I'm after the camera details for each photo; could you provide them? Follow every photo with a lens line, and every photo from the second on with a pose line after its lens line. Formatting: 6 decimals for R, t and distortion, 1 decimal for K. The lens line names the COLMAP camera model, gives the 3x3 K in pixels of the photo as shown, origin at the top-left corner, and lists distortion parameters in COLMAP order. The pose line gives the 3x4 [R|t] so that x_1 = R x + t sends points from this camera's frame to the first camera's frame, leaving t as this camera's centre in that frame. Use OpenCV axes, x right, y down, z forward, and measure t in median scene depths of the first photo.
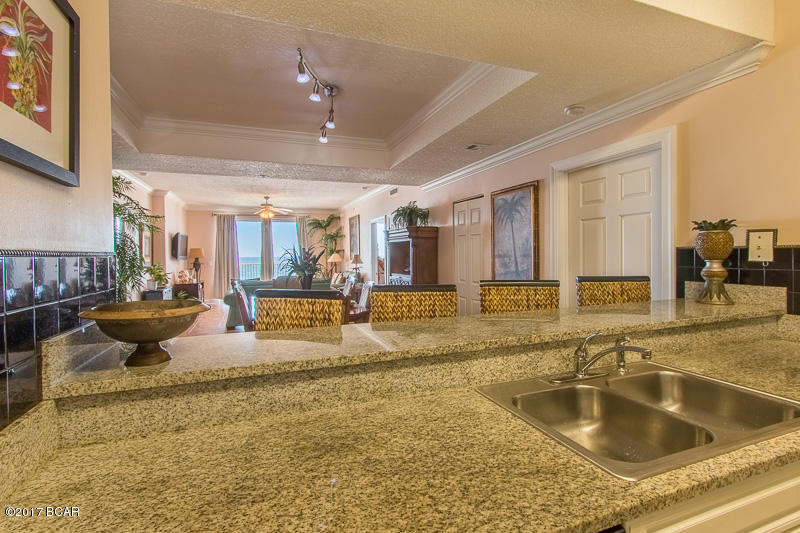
lens RADIAL K [[371.1, 0, 391.9], [0, 371.1, 258.6], [0, 0, 1]] dist [0.000278, -0.000207]
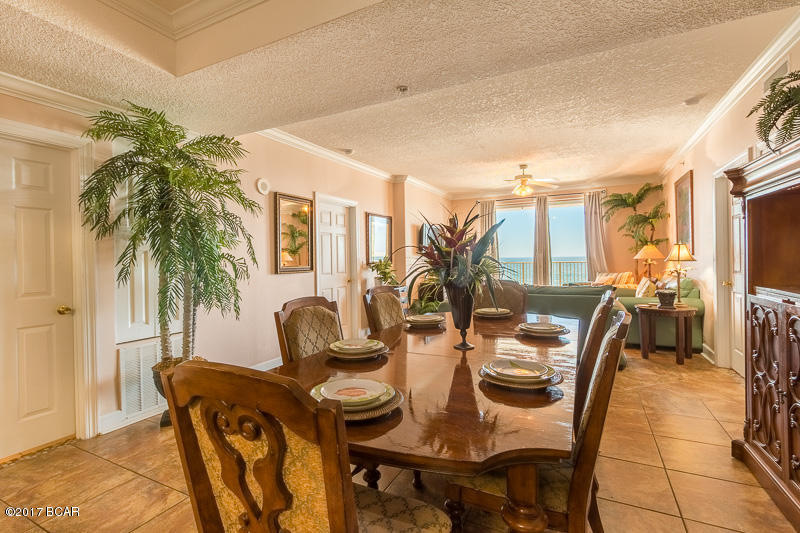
lens RADIAL K [[371.1, 0, 395.5], [0, 371.1, 261.1], [0, 0, 1]] dist [0.000278, -0.000207]
pose [[0.672650, 0.010806, -0.739881, 0.018169], [-0.003168, 0.999926, 0.011724, 0.006222], [0.739954, -0.005542, 0.672635, 0.280572]]
